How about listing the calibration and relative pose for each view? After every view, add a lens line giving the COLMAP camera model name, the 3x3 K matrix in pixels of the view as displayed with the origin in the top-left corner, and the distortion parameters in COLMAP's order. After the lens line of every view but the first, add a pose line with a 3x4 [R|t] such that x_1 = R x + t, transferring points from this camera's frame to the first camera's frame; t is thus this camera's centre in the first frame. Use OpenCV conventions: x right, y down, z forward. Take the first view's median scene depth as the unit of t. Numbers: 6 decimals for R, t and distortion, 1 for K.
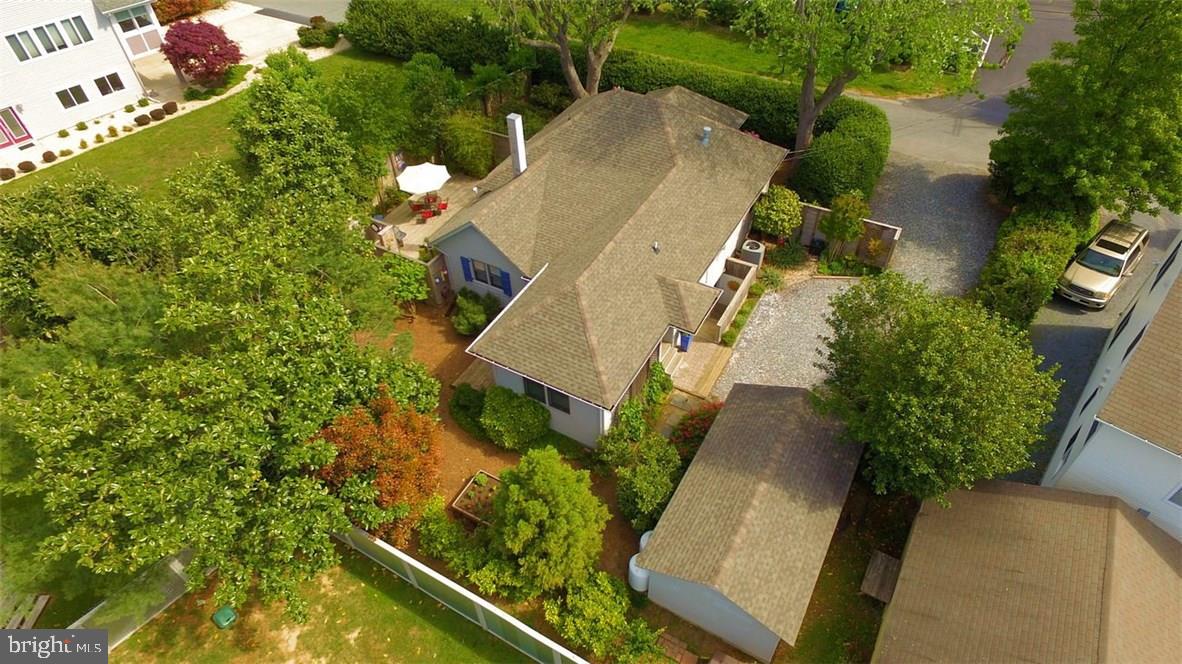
lens RADIAL K [[691.5, 0, 591.7], [0, 691.5, 335.1], [0, 0, 1]] dist [-0.008056, 0.000801]
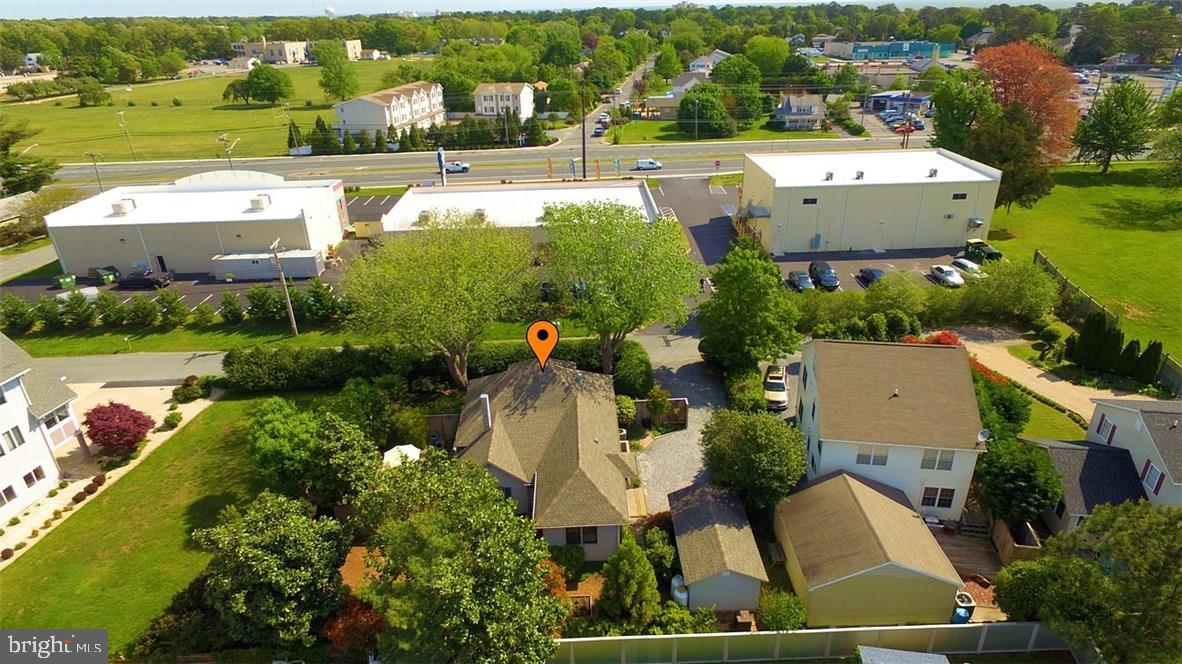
lens RADIAL K [[691.5, 0, 590.5], [0, 691.5, 330.5], [0, 0, 1]] dist [-0.008056, 0.000801]
pose [[0.855575, -0.219969, 0.468620, -0.558502], [0.369464, 0.893539, -0.255117, 0.055128], [-0.362612, 0.391410, 0.845760, -0.502132]]
